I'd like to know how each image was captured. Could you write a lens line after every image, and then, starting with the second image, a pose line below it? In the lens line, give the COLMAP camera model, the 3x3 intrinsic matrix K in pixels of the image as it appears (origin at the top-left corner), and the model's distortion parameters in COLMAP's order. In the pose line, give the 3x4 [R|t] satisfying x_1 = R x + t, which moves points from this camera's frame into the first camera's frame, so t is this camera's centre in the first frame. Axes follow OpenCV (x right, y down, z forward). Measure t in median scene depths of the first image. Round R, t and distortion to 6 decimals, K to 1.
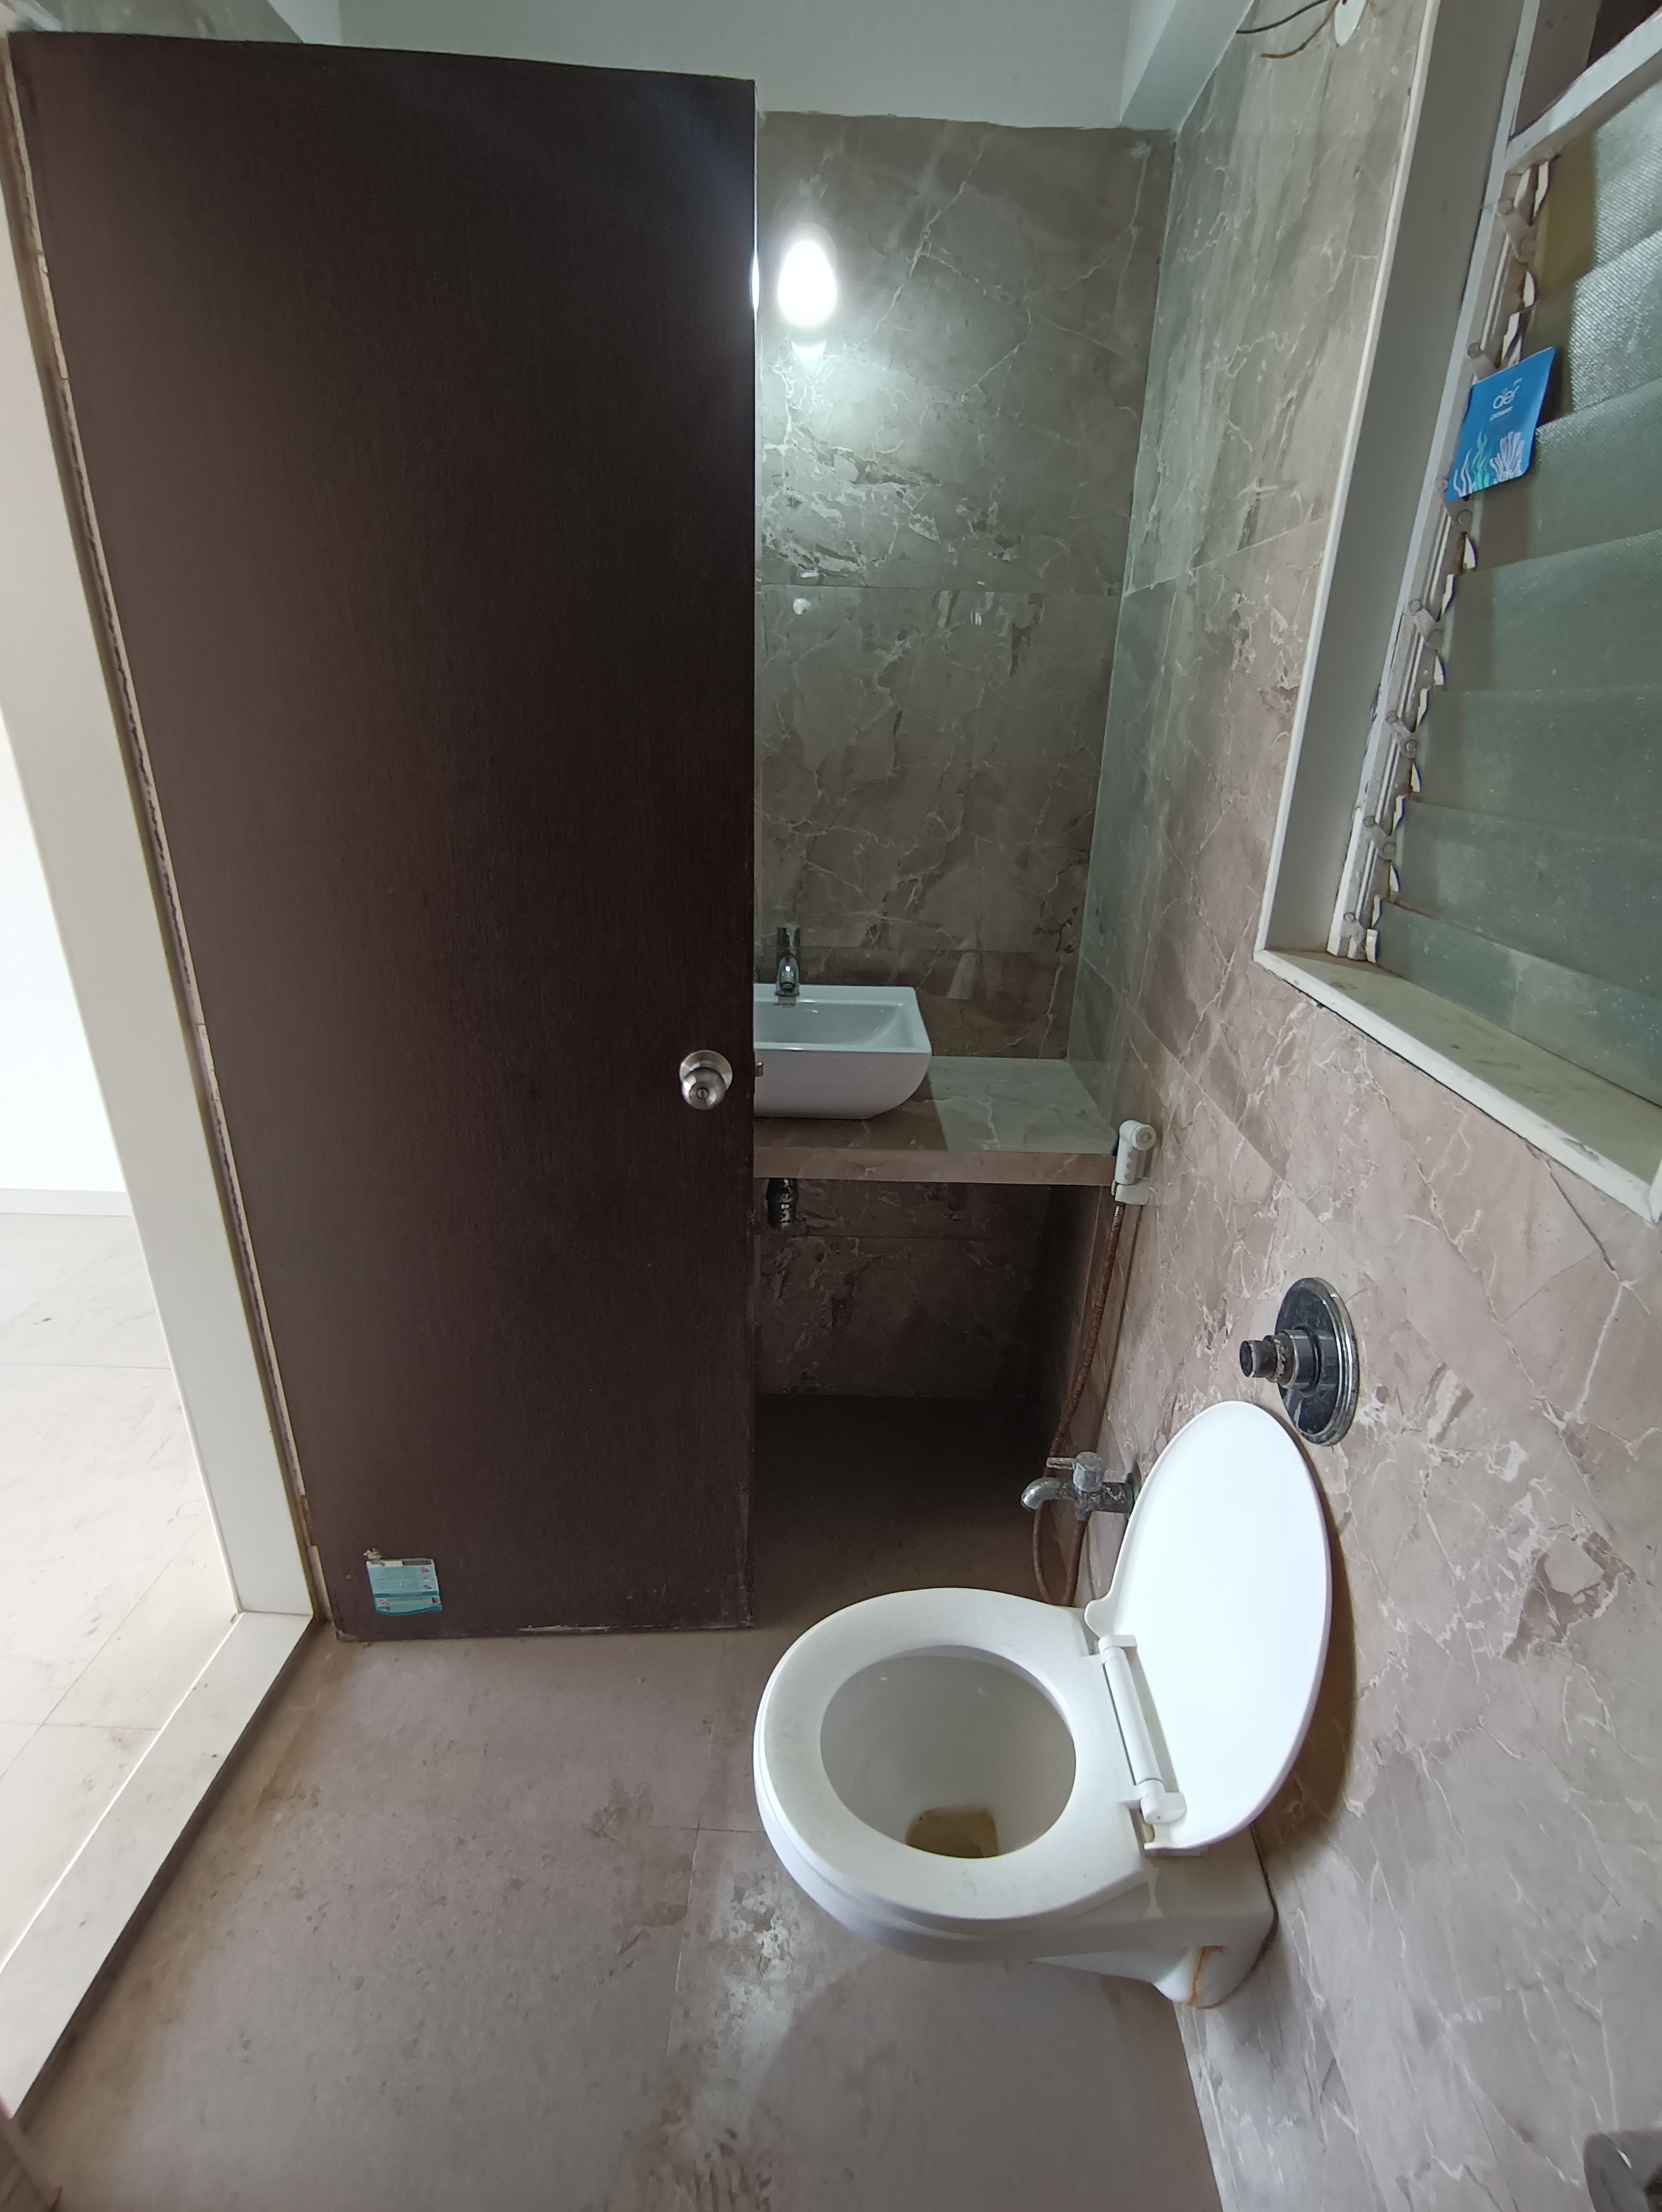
lens RADIAL K [[987.2, 0, 829.6], [0, 987.2, 1092.5], [0, 0, 1]] dist [-0.004980, -0.001095]
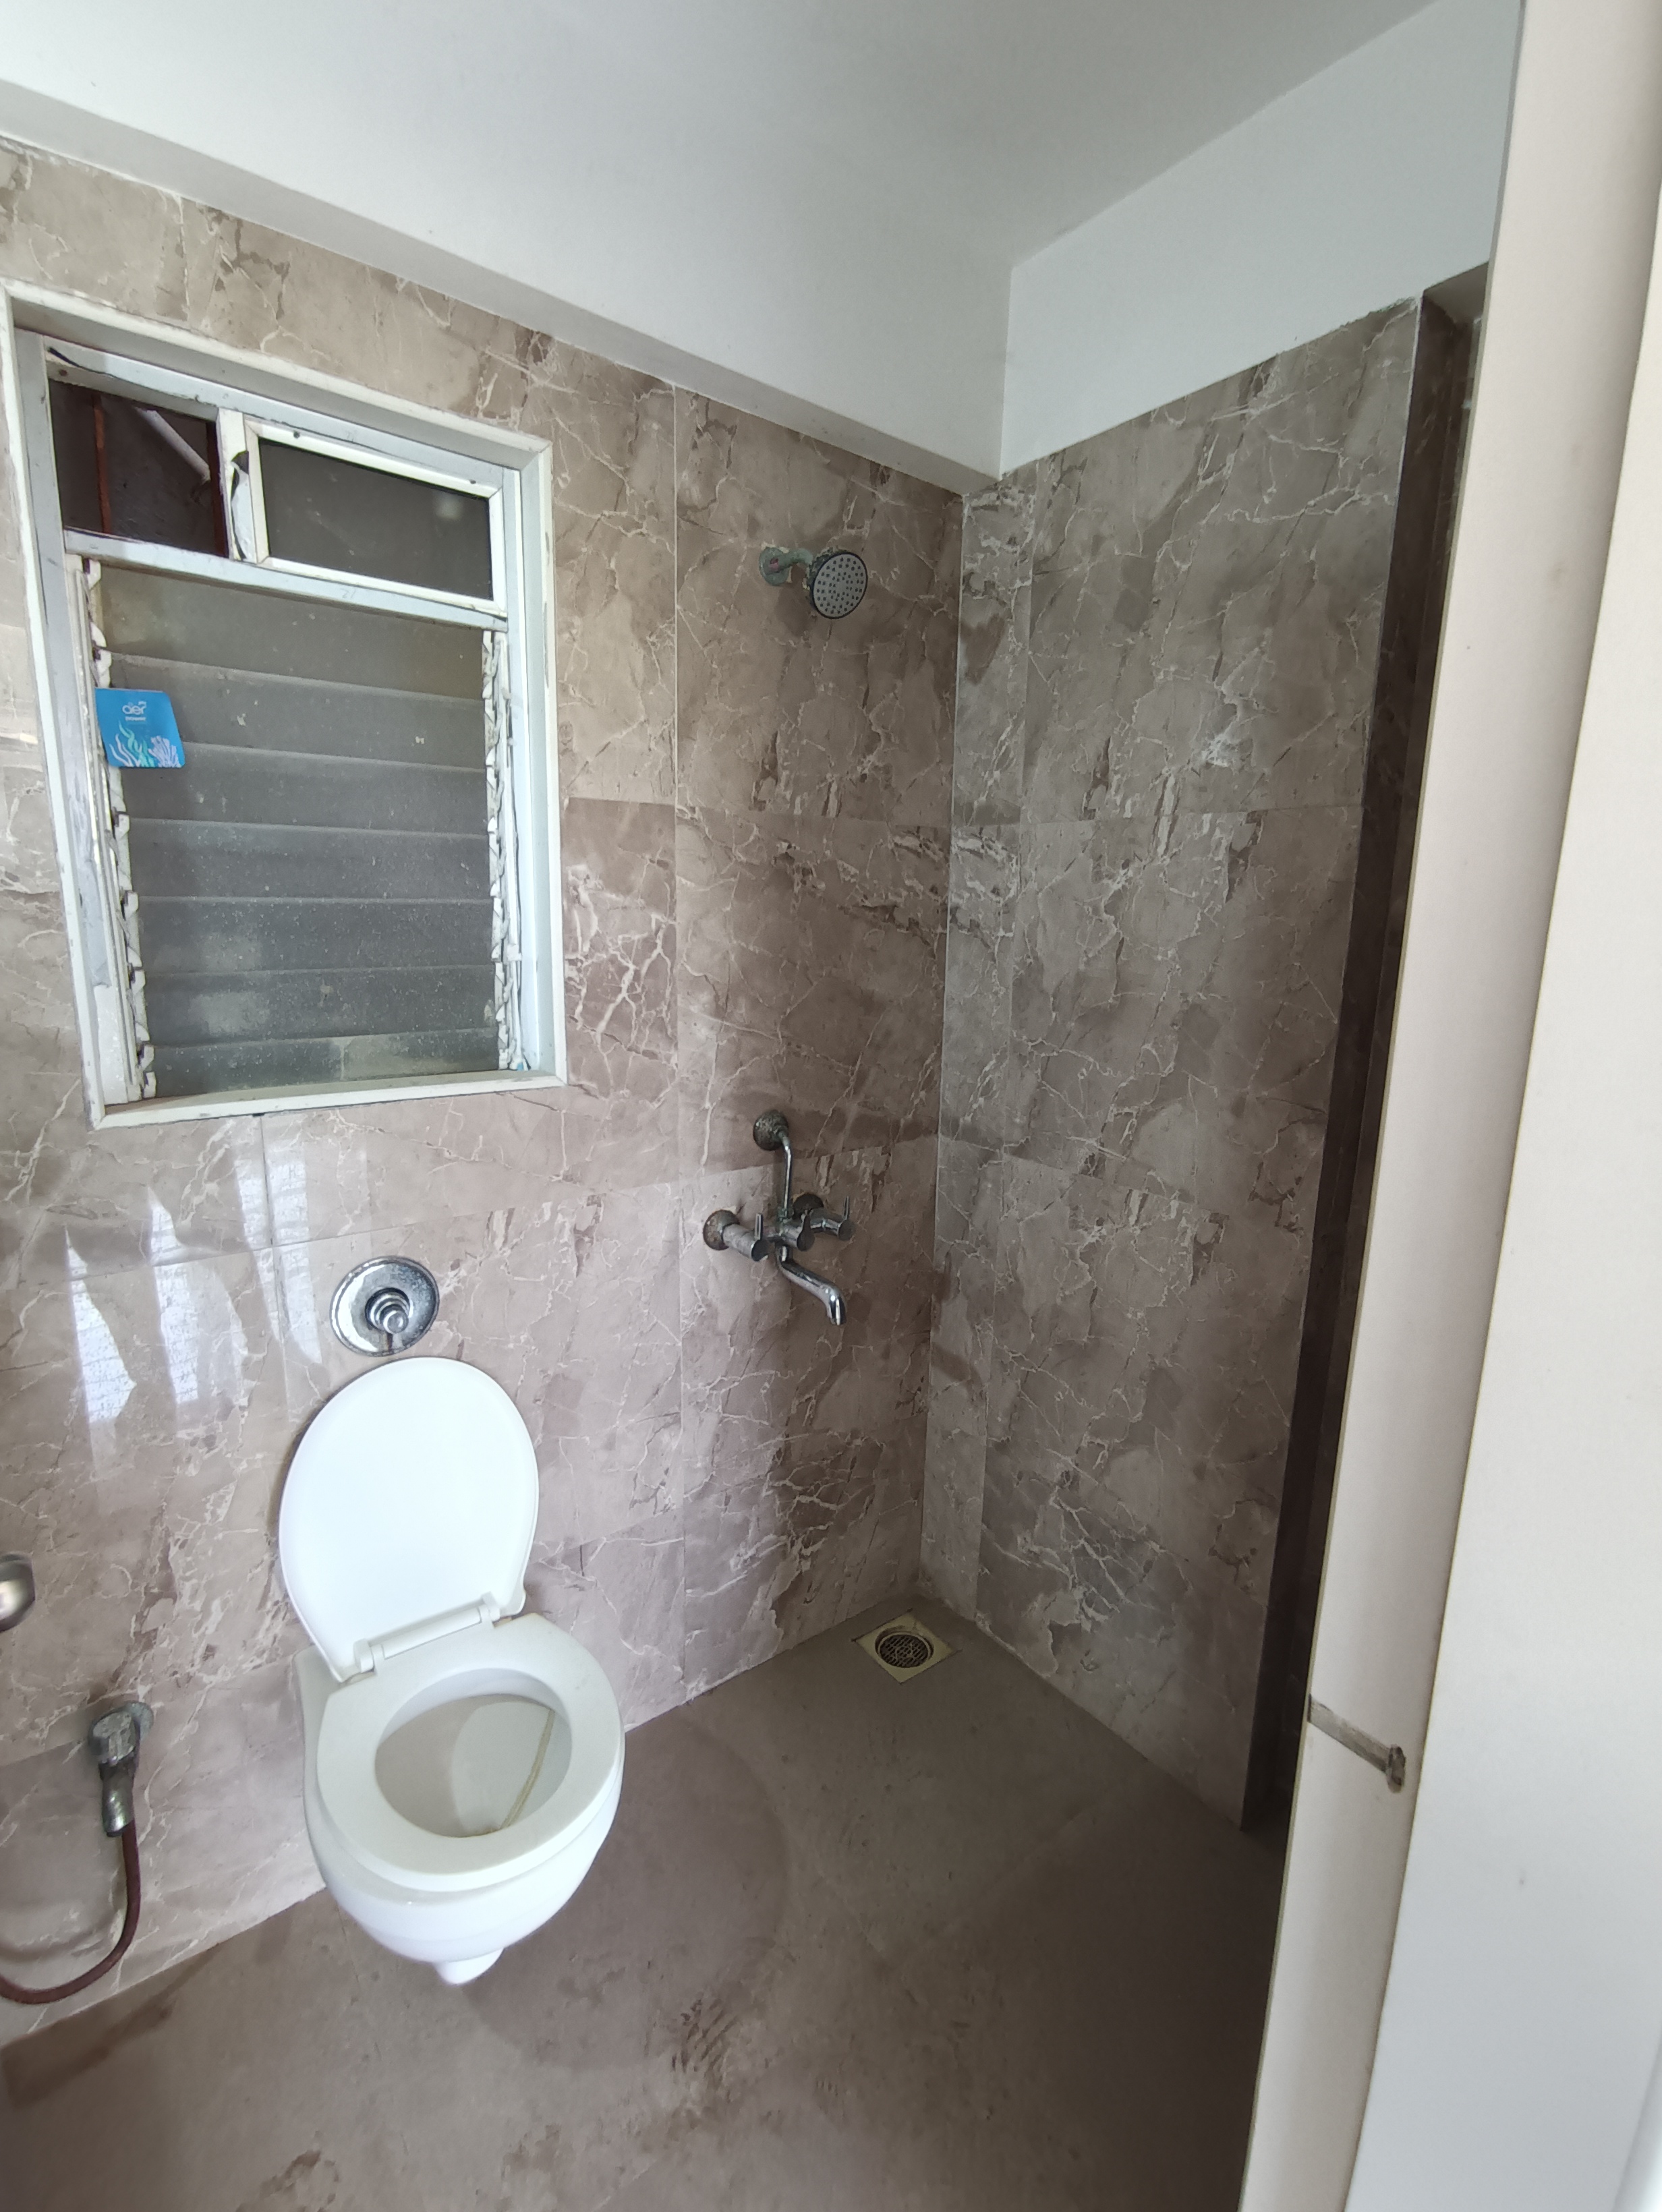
lens RADIAL K [[987.2, 0, 833.5], [0, 987.2, 1114.9], [0, 0, 1]] dist [-0.004980, -0.001095]
pose [[0.619416, 0.145683, -0.771428, 0.652080], [-0.295158, 0.953754, -0.056881, -0.084759], [0.727465, 0.262926, 0.633770, 0.230568]]
